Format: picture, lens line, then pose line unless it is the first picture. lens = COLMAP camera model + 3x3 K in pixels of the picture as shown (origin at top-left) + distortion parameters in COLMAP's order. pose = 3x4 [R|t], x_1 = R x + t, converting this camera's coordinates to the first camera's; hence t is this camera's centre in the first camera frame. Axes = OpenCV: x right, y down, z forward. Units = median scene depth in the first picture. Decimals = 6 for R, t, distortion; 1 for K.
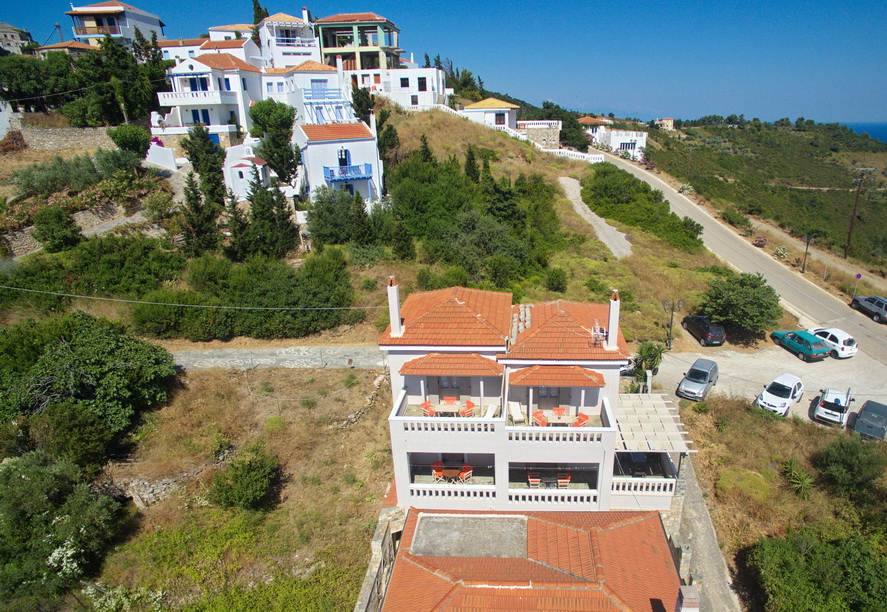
lens RADIAL K [[579.9, 0, 490.3], [0, 579.9, 349.4], [0, 0, 1]] dist [-0.121350, 0.084951]
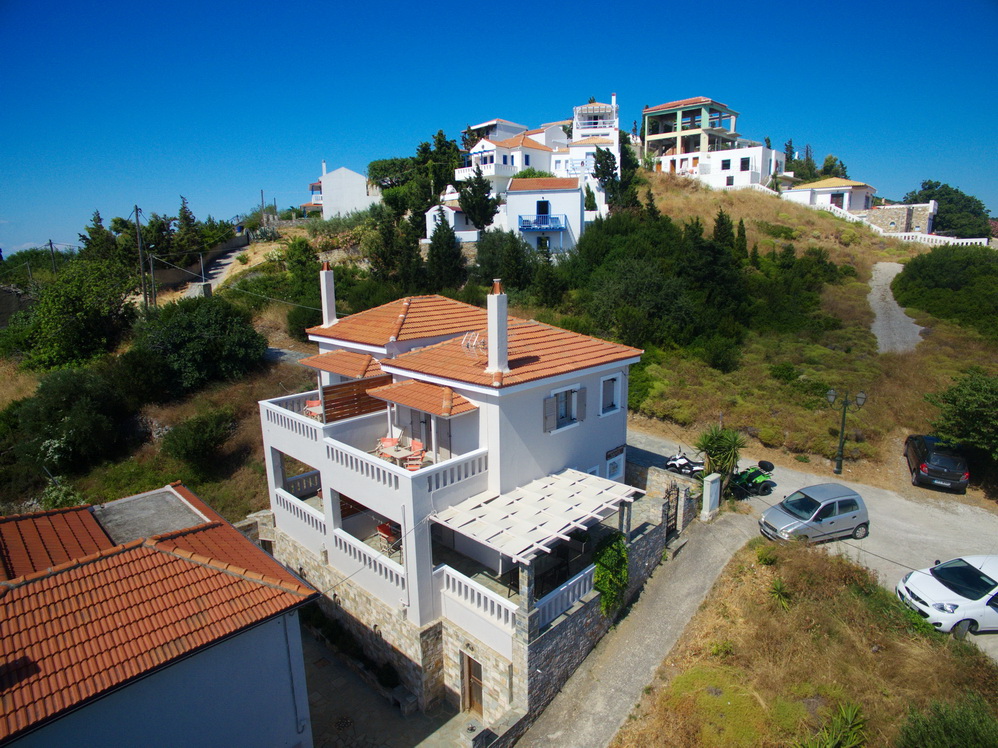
lens RADIAL K [[579.9, 0, 499.0], [0, 579.9, 374.0], [0, 0, 1]] dist [-0.126954, 0.089949]
pose [[0.755490, 0.140128, -0.639999, 0.406950], [-0.246561, 0.965855, -0.079579, 0.033666], [0.606994, 0.217920, 0.764244, 0.322394]]
